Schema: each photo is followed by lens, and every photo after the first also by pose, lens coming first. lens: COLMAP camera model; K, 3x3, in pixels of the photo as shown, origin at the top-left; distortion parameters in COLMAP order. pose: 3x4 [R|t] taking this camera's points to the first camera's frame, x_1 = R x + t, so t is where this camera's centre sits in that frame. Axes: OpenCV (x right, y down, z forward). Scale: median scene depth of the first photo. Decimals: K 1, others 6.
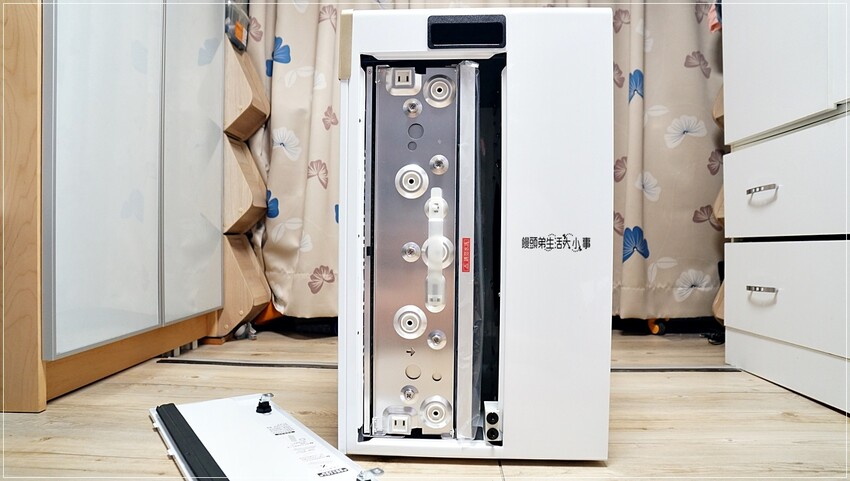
lens RADIAL K [[624.5, 0, 425.0], [0, 624.5, 240.5], [0, 0, 1]] dist [-0.145133, 0.124014]
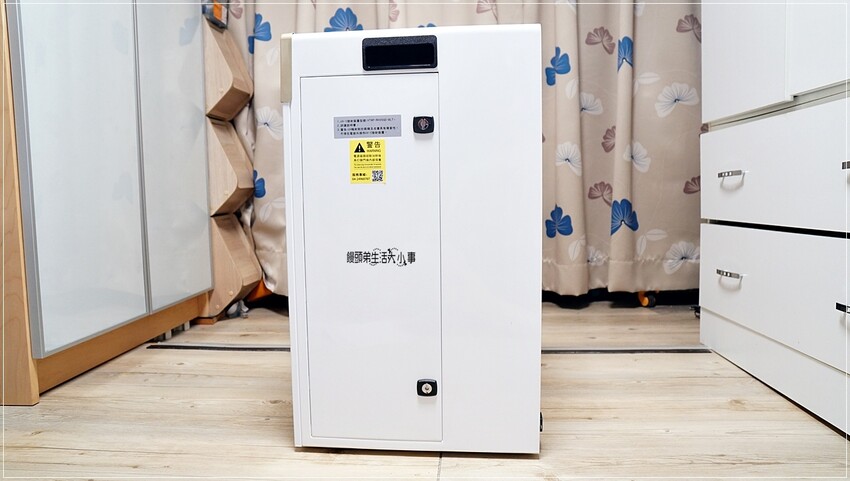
lens RADIAL K [[655.5, 0, 425.0], [0, 655.5, 240.5], [0, 0, 1]] dist [-0.134426, 0.127776]
pose [[0.998979, -0.017688, -0.041581, 0.070734], [0.021156, 0.996199, 0.084504, -0.054406], [0.039929, -0.085297, 0.995555, -0.054433]]
